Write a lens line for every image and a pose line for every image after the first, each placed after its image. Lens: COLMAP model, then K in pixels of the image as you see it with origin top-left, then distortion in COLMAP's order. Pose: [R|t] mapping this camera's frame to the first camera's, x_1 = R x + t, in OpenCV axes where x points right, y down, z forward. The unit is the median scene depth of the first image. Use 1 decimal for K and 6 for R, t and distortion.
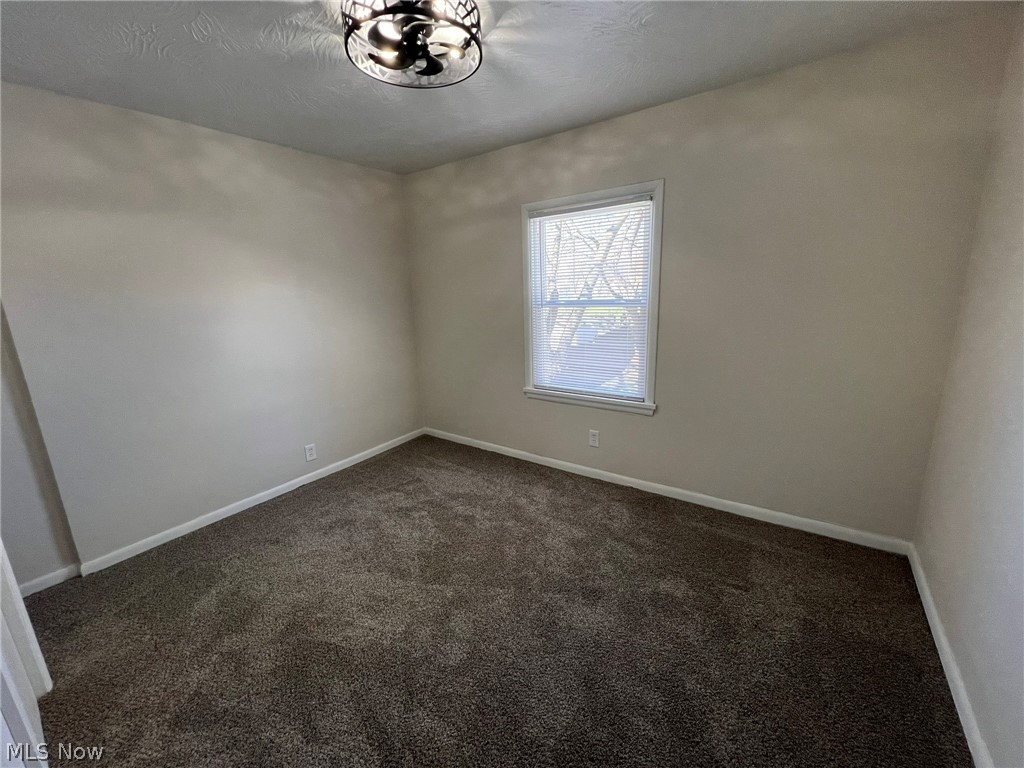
lens RADIAL K [[410.4, 0, 509.6], [0, 410.4, 380.2], [0, 0, 1]] dist [-0.000160, -0.000387]
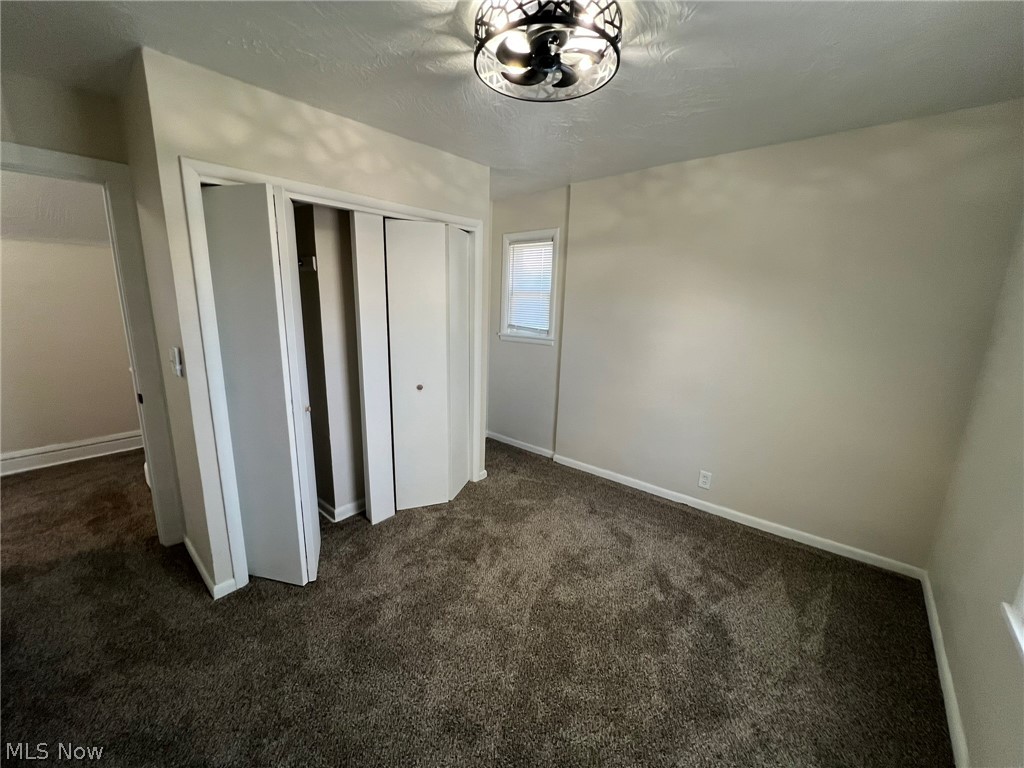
lens RADIAL K [[410.4, 0, 509.6], [0, 410.4, 380.2], [0, 0, 1]] dist [-0.000160, -0.000387]
pose [[-0.096911, 0.236037, -0.966900, 0.493708], [-0.238100, 0.937767, 0.252789, -0.201882], [0.966394, 0.254716, -0.034679, 0.660644]]
